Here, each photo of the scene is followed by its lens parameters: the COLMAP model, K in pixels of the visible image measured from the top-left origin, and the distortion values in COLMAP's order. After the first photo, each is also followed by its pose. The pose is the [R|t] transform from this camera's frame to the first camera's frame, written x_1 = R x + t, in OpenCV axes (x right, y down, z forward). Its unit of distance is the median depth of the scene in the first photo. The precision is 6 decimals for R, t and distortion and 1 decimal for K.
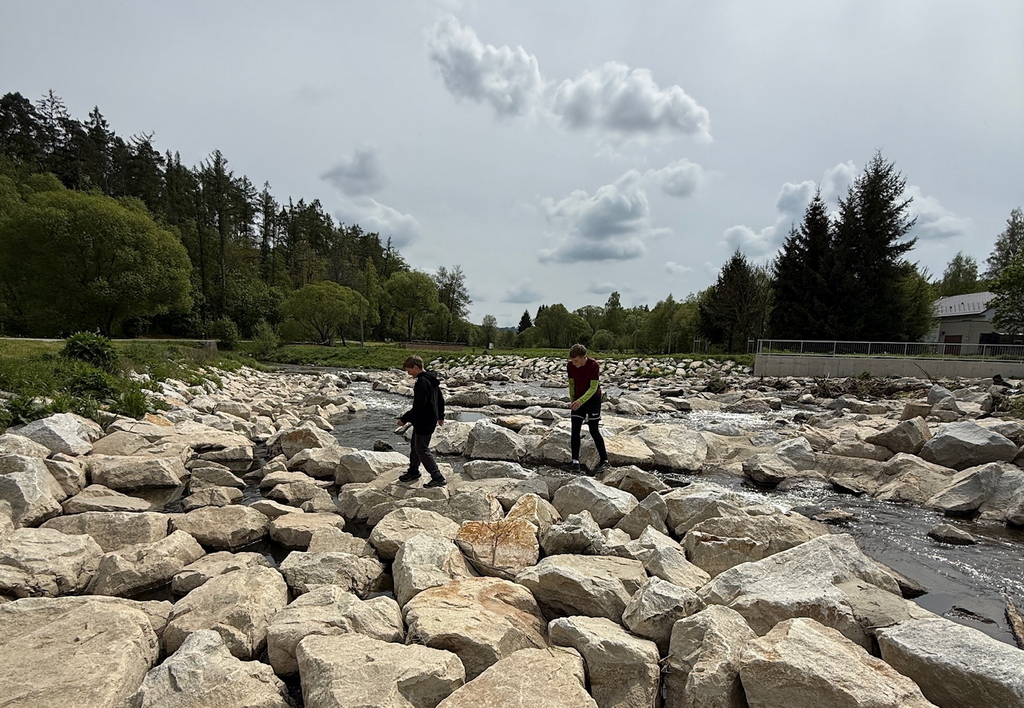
lens RADIAL K [[549.7, 0, 512.1], [0, 549.7, 413.6], [0, 0, 1]] dist [-0.003987, -0.000986]
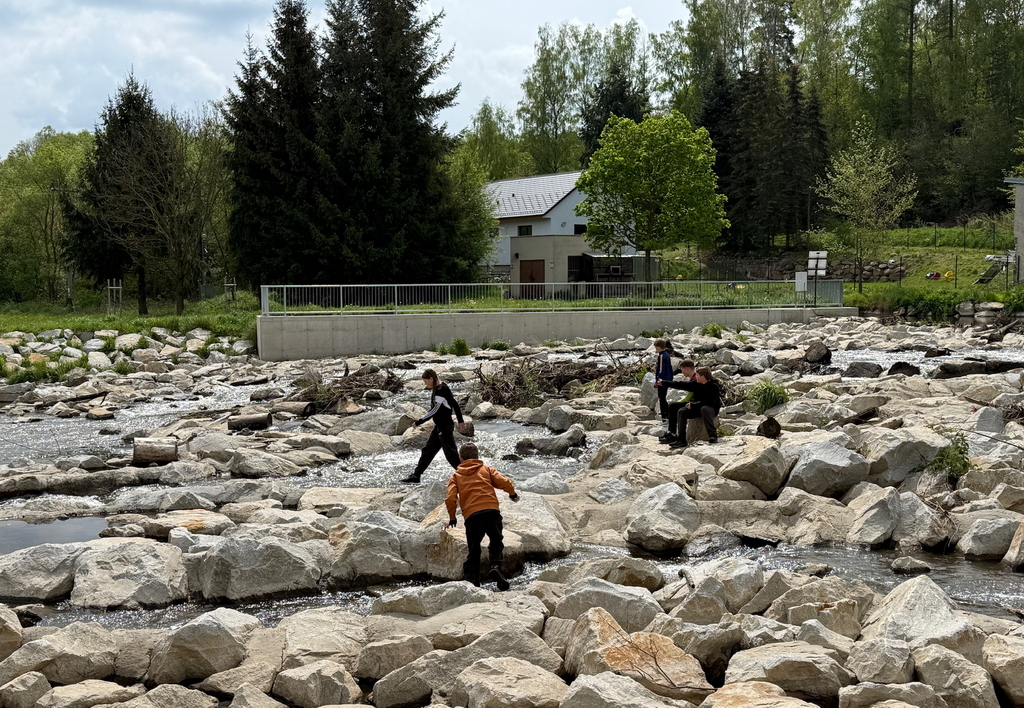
lens RADIAL K [[1387.3, 0, 512.0], [0, 1387.3, 354.0], [0, 0, 1]] dist [0.135909, -0.022307]
pose [[0.738216, -0.074102, 0.670482, -0.374859], [0.109954, 0.993873, -0.011219, -0.056491], [-0.665543, 0.082004, 0.741841, -0.119017]]
